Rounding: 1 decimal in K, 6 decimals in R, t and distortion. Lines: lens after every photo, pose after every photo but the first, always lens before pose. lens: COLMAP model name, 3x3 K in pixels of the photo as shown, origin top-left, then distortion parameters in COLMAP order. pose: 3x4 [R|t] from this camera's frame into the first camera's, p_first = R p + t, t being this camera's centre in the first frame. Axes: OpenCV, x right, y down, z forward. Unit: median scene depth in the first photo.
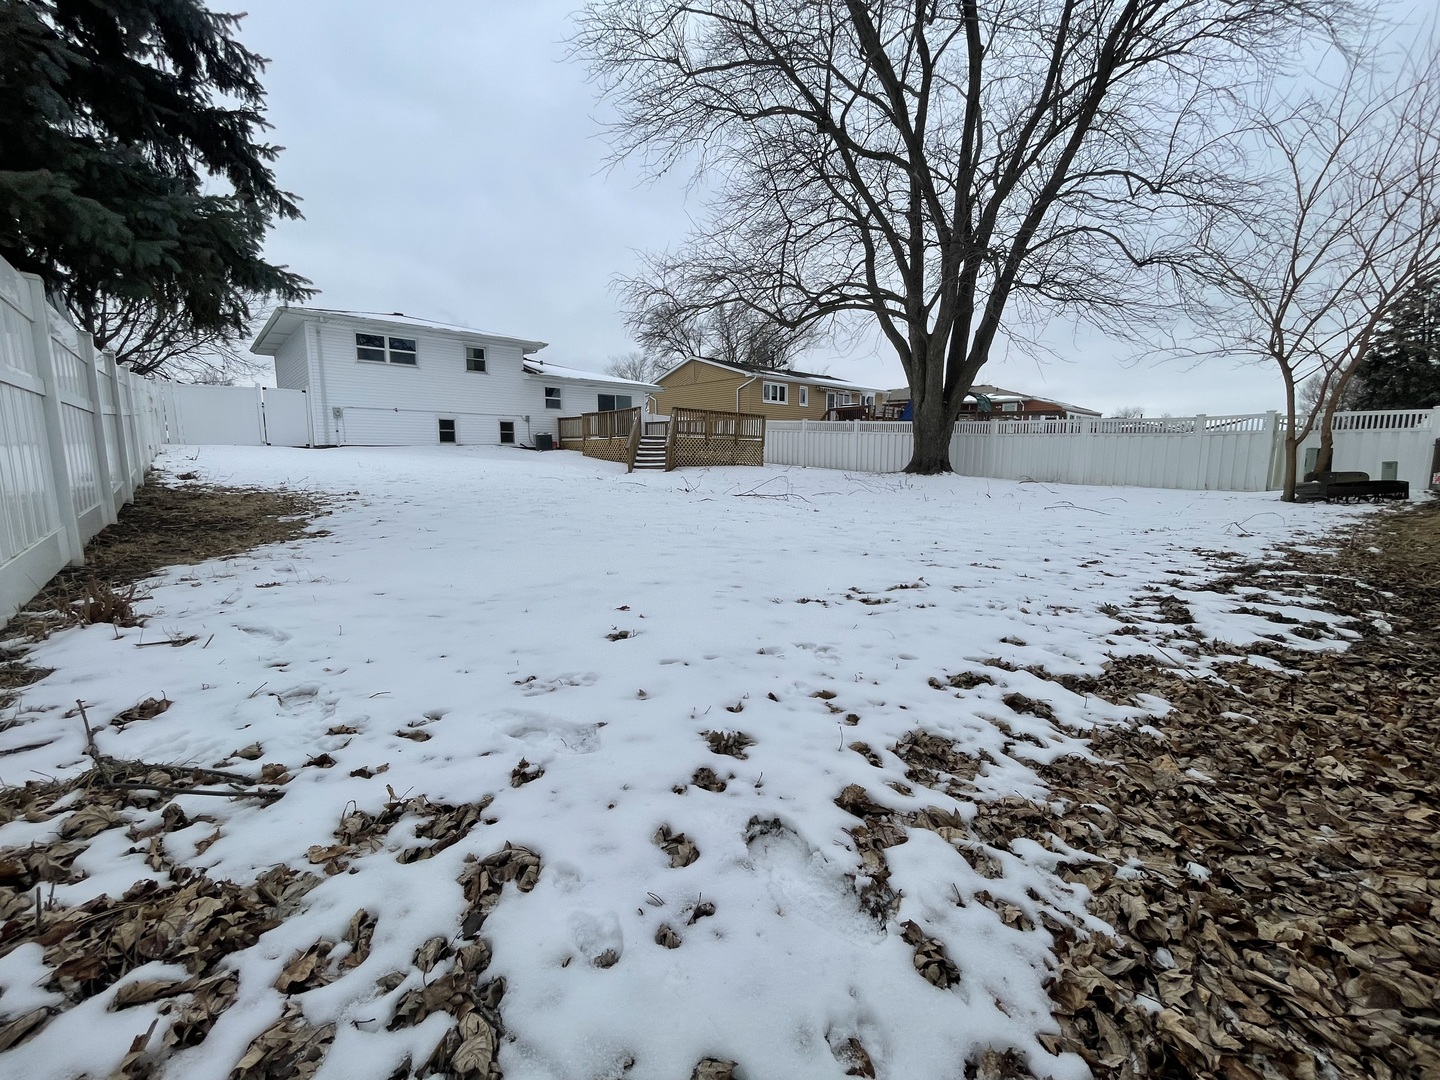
lens RADIAL K [[578.4, 0, 722.7], [0, 578.4, 535.0], [0, 0, 1]] dist [-0.003731, -0.000094]
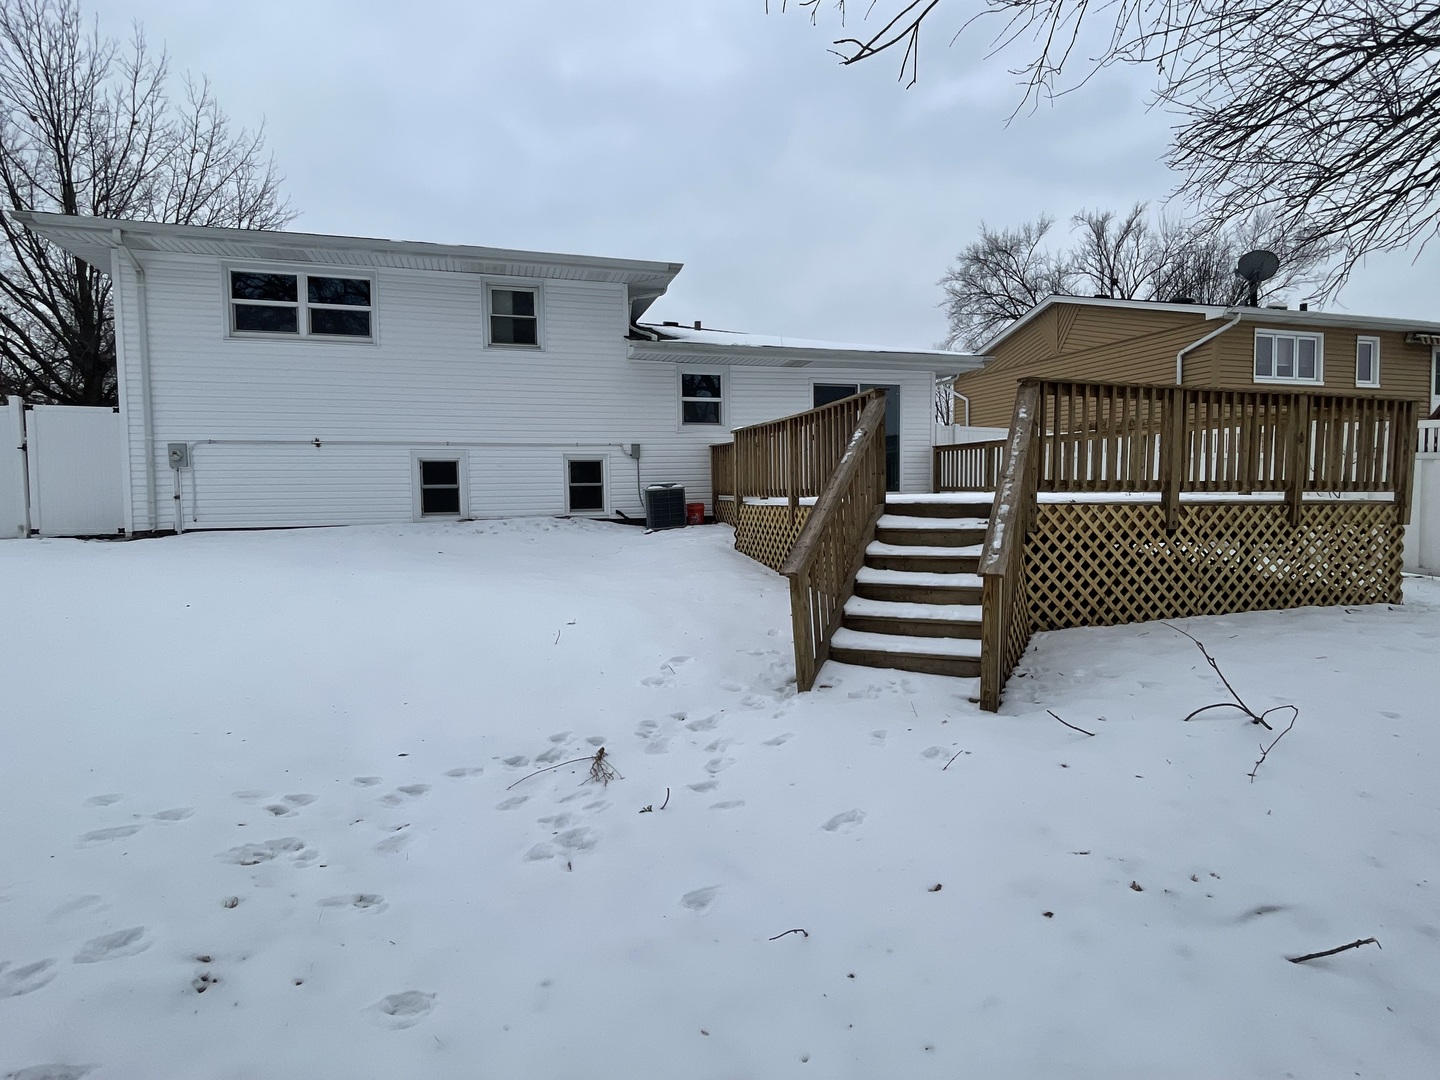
lens RADIAL K [[724.1, 0, 723.1], [0, 724.1, 538.9], [0, 0, 1]] dist [0.004234, -0.000014]
pose [[0.902725, 0.012577, -0.430035, -0.061753], [-0.042180, 0.997344, -0.059374, -0.119848], [0.428146, 0.071737, 0.900858, 0.613694]]
